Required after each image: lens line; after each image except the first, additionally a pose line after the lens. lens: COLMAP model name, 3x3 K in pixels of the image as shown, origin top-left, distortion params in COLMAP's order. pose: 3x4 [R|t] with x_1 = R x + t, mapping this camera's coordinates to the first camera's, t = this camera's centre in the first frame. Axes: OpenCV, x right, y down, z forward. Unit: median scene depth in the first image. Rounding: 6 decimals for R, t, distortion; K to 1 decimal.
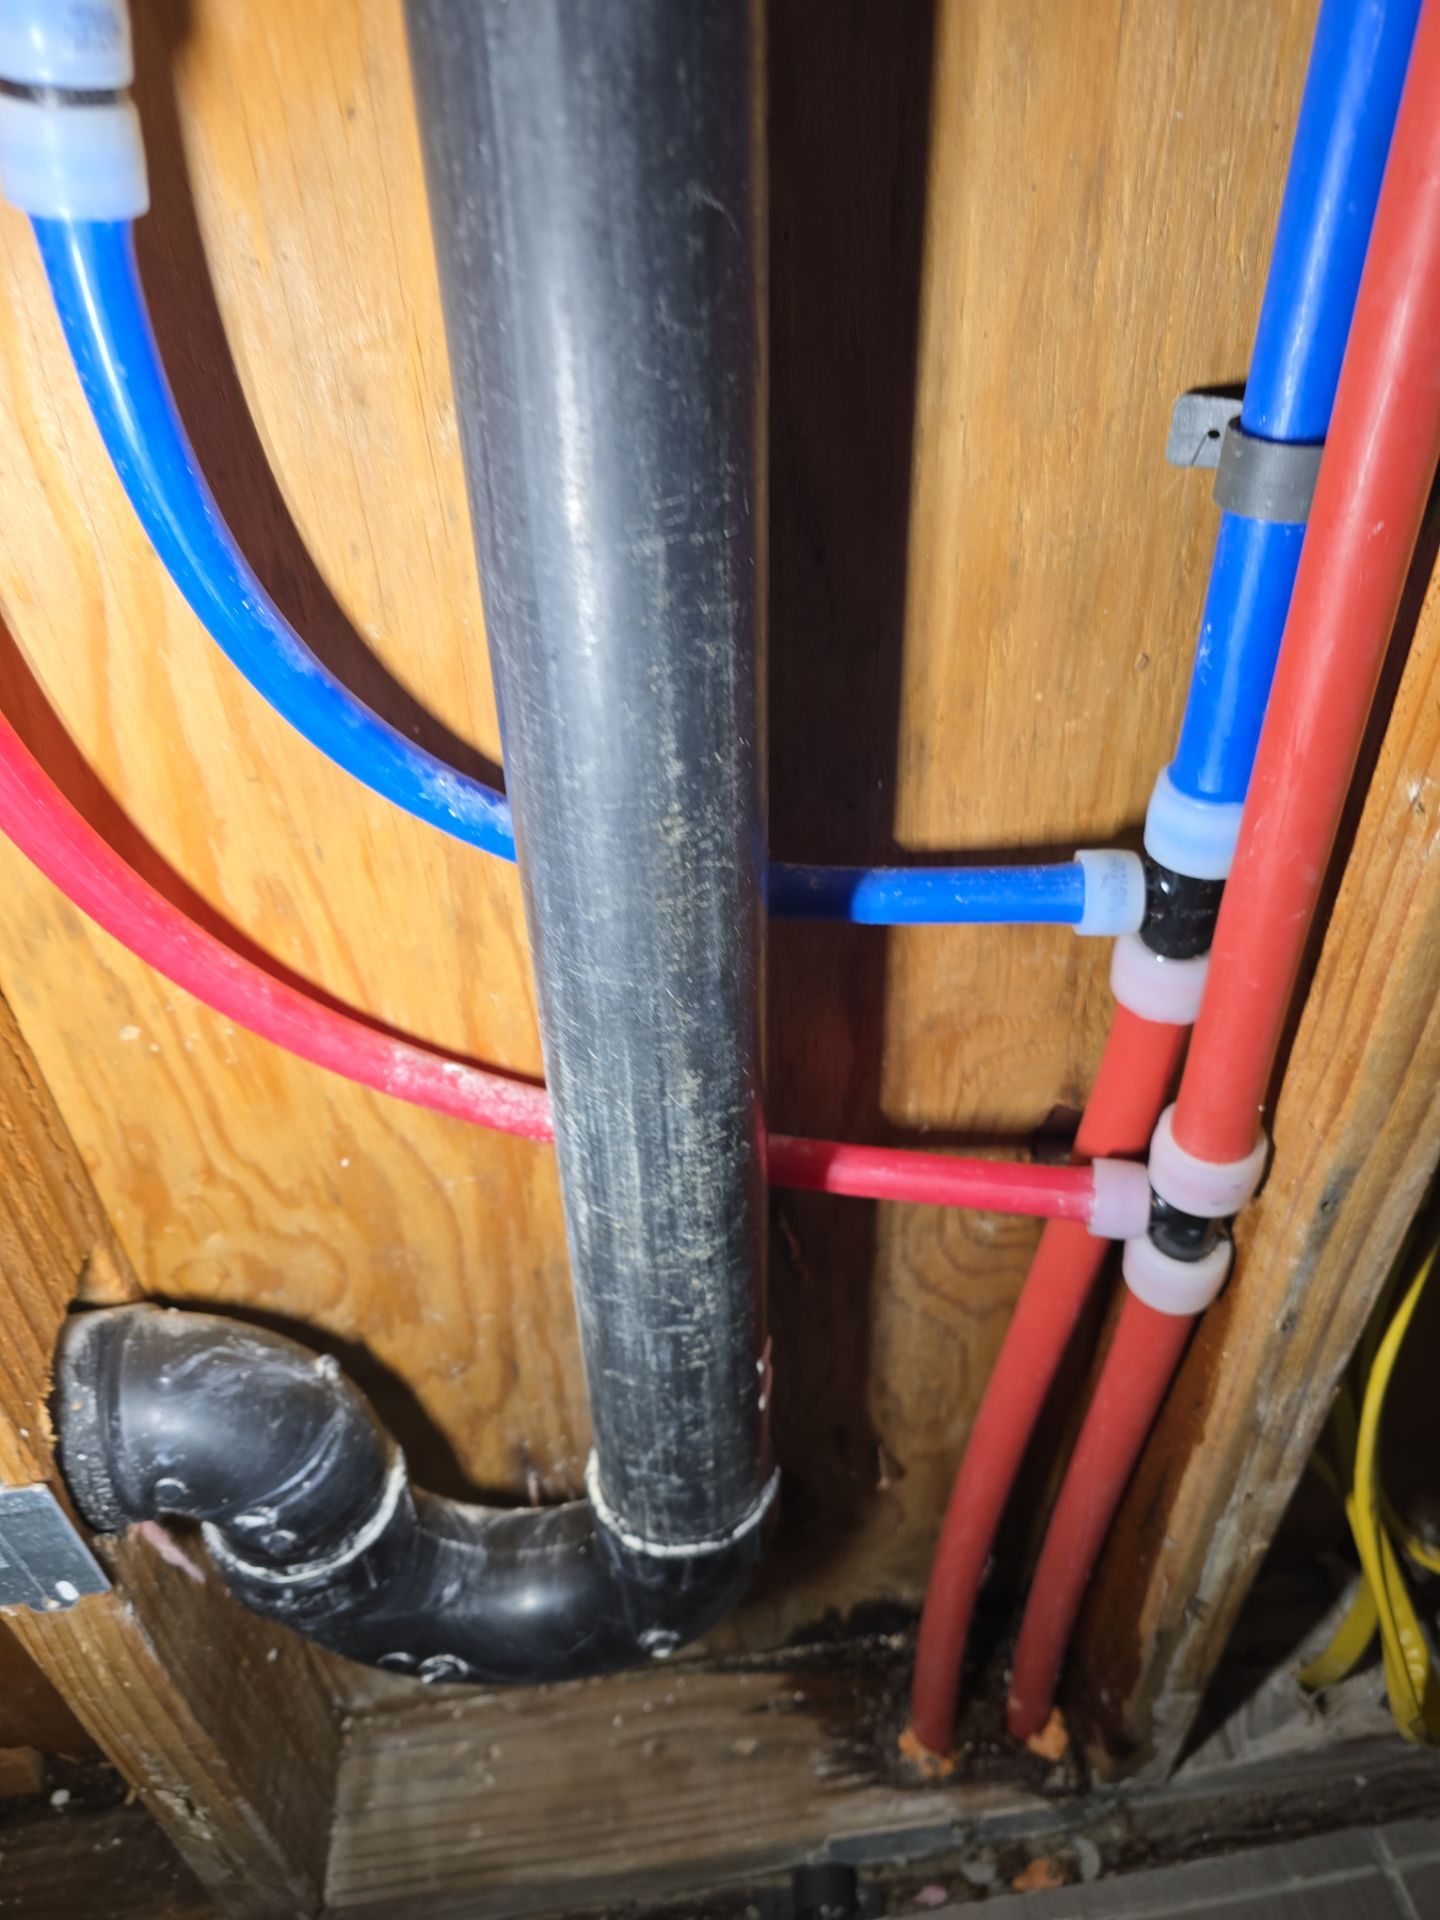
lens RADIAL K [[1329.3, 0, 720.7], [0, 1329.3, 978.0], [0, 0, 1]] dist [0.019274, -0.032095]
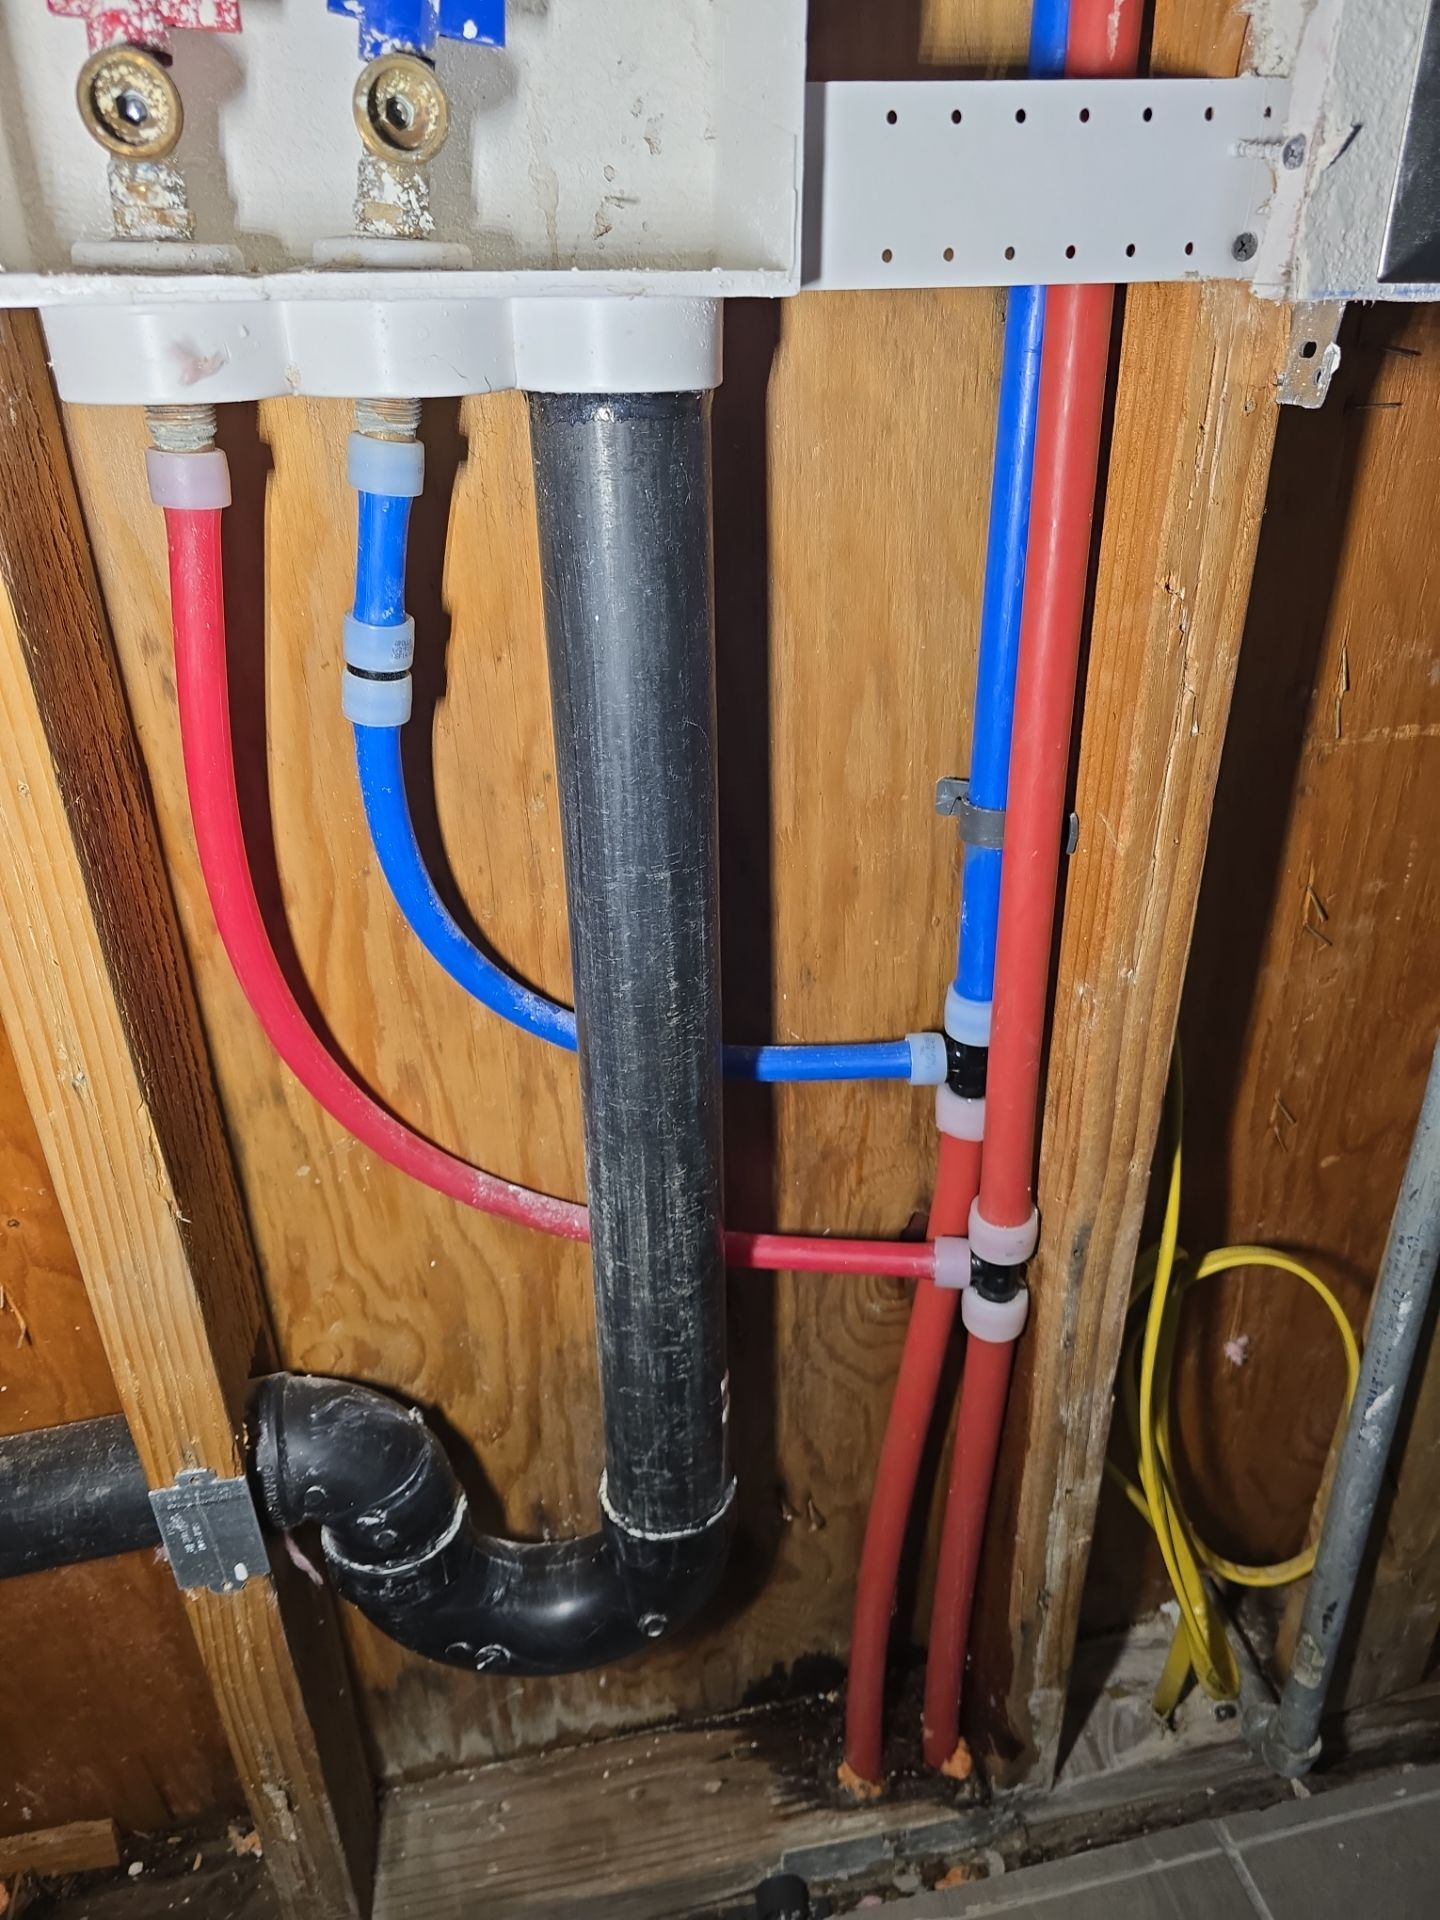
lens RADIAL K [[1329.3, 0, 723.0], [0, 1329.3, 972.8], [0, 0, 1]] dist [0.019274, -0.032095]
pose [[0.997599, -0.022918, 0.065351, -0.059061], [0.034527, 0.982603, -0.182479, 0.113971], [-0.060032, 0.184297, 0.981036, -0.568482]]
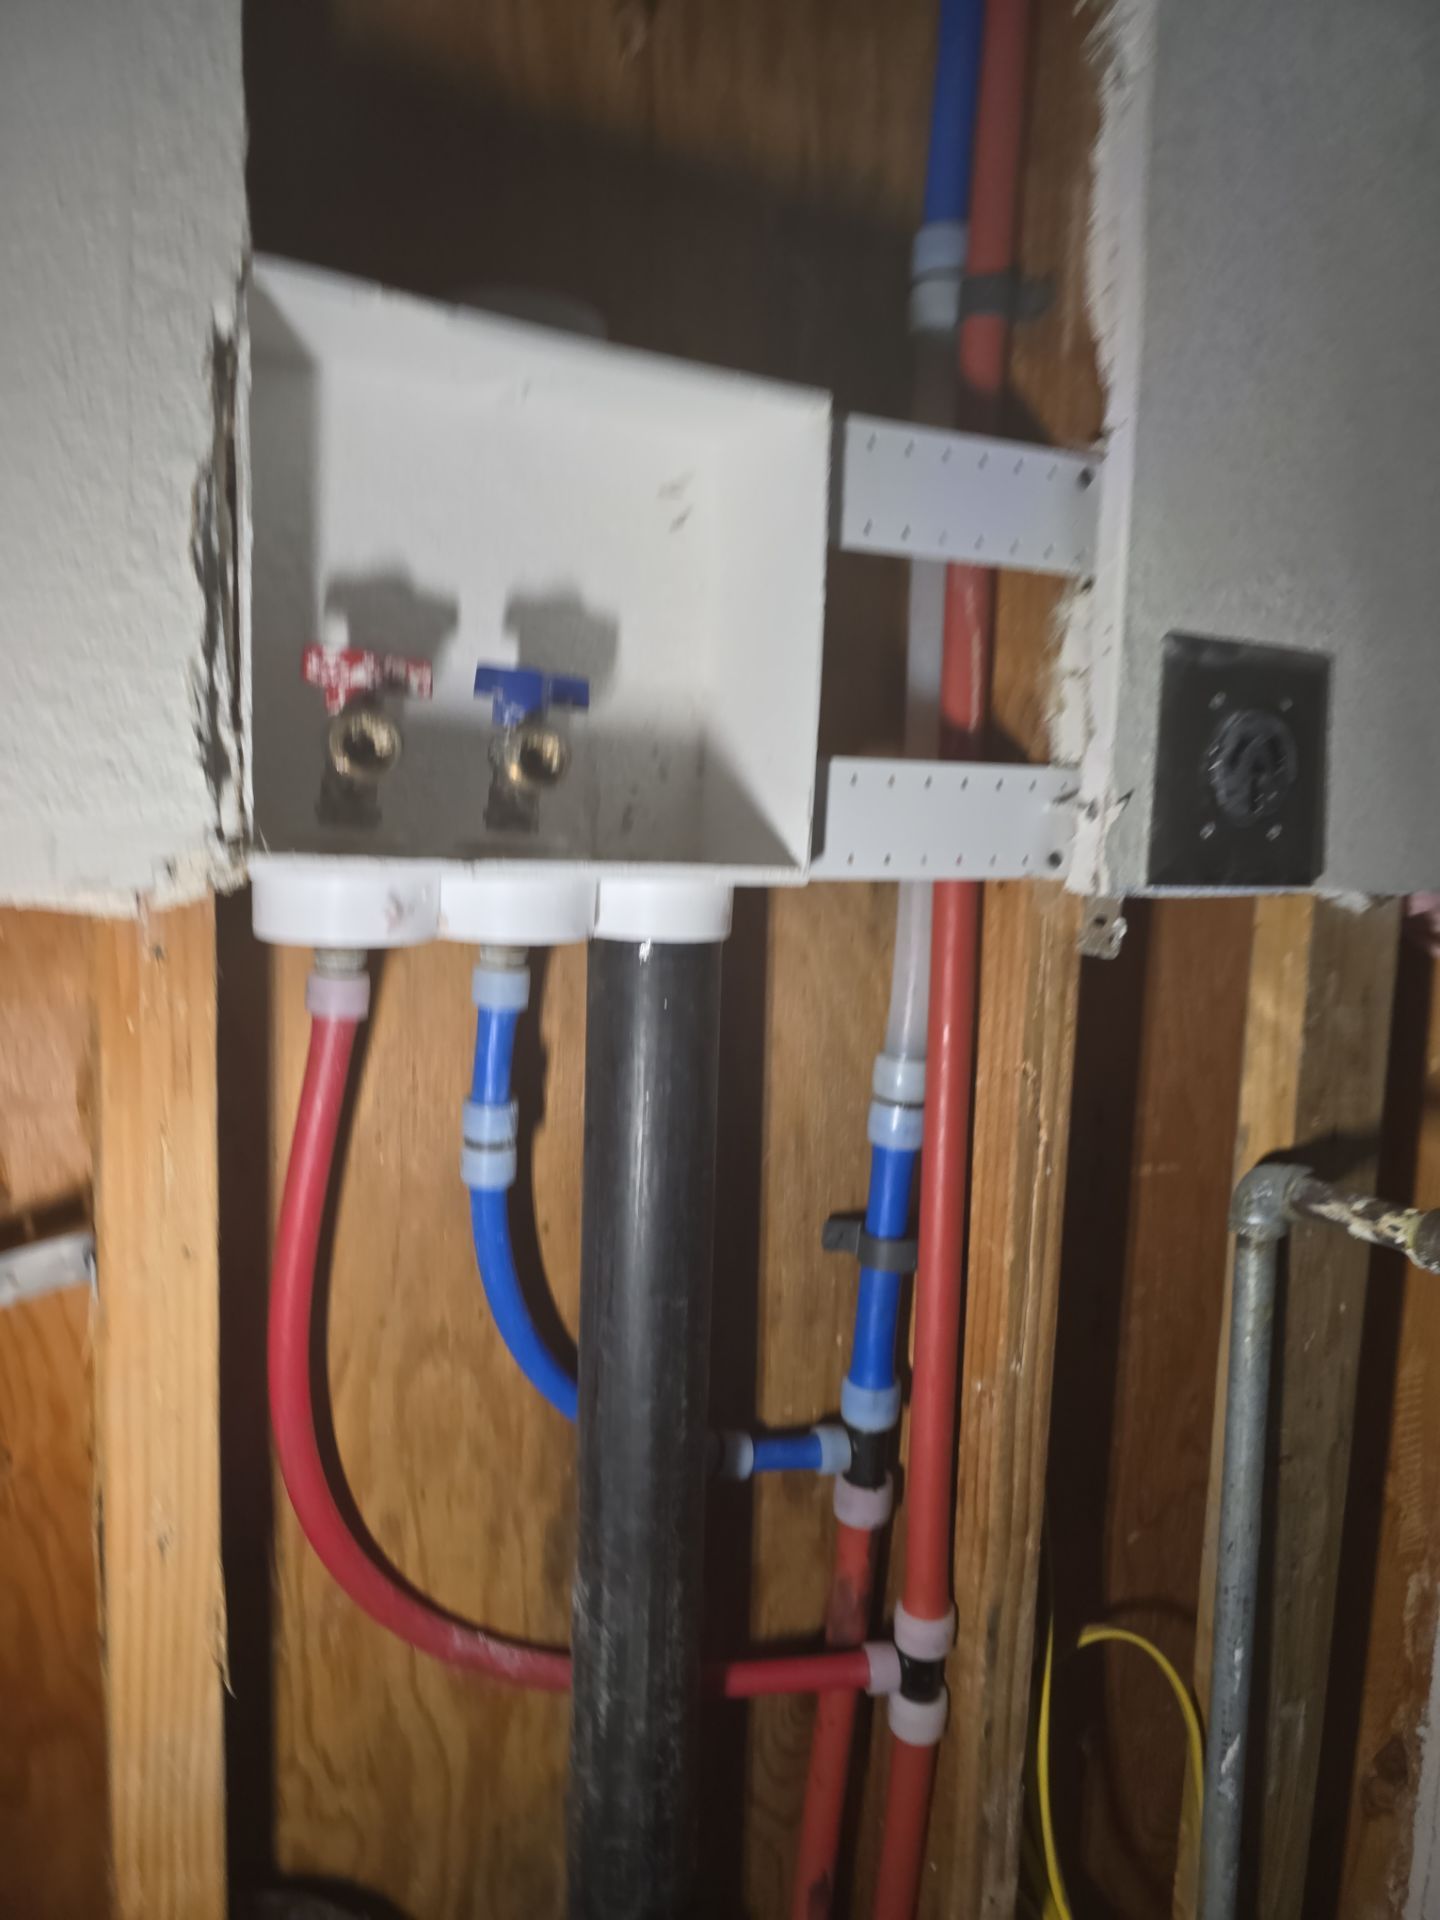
lens RADIAL K [[1322.1, 0, 727.8], [0, 1322.1, 942.3], [0, 0, 1]] dist [0.031756, -0.048975]
pose [[0.934931, 0.019883, 0.354273, -0.514044], [0.169323, 0.852417, -0.494687, 0.194848], [-0.311825, 0.522484, 0.793584, -0.775104]]
